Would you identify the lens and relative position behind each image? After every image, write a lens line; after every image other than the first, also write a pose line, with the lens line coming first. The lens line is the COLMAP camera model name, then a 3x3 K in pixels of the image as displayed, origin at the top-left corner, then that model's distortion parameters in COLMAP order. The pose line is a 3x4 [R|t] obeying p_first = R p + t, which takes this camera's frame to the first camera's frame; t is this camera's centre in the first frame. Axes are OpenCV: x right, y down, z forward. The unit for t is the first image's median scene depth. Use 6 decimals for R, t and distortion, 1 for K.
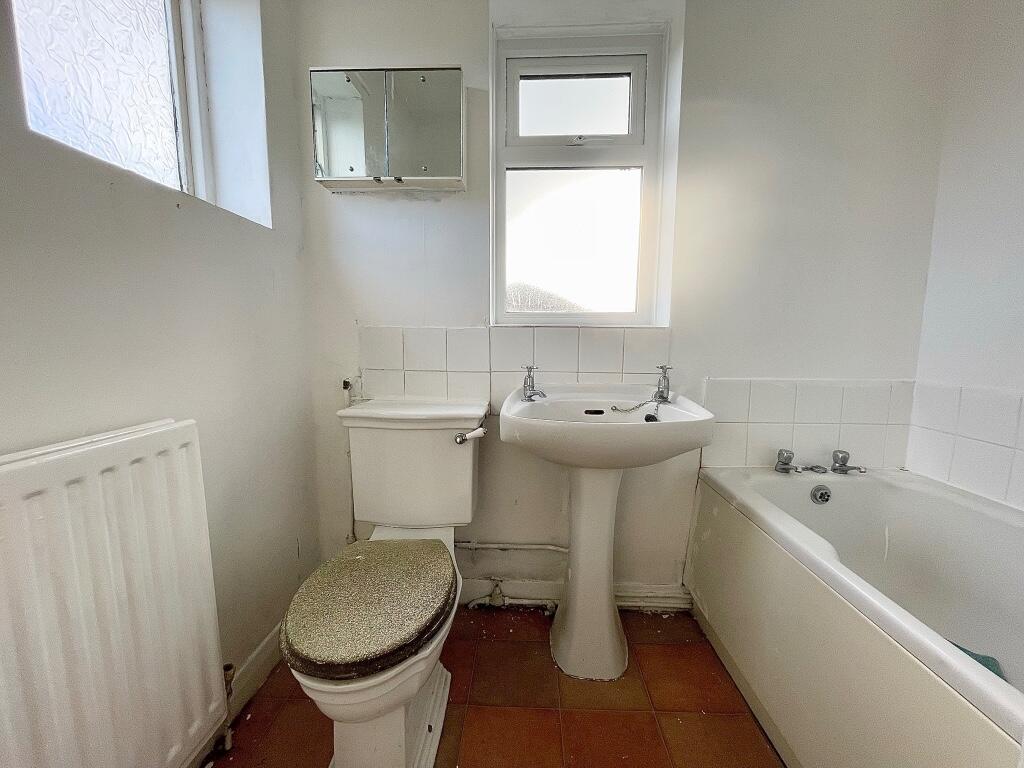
lens RADIAL K [[405.8, 0, 512.0], [0, 405.8, 384.0], [0, 0, 1]] dist [-0.001264, 0.000242]
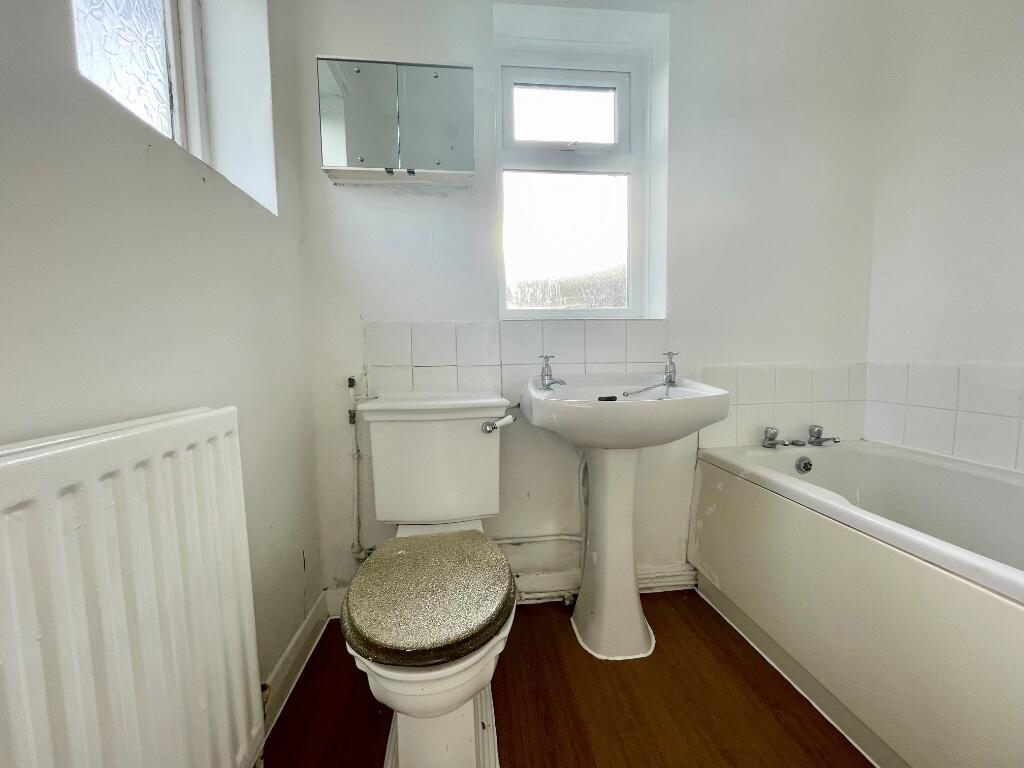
lens RADIAL K [[405.8, 0, 512.0], [0, 405.8, 384.0], [0, 0, 1]] dist [-0.001264, 0.000242]
pose [[0.988521, -0.033595, 0.147300, -0.189576], [0.039769, 0.998441, -0.039170, 0.061637], [-0.145755, 0.044578, 0.988316, 0.003027]]
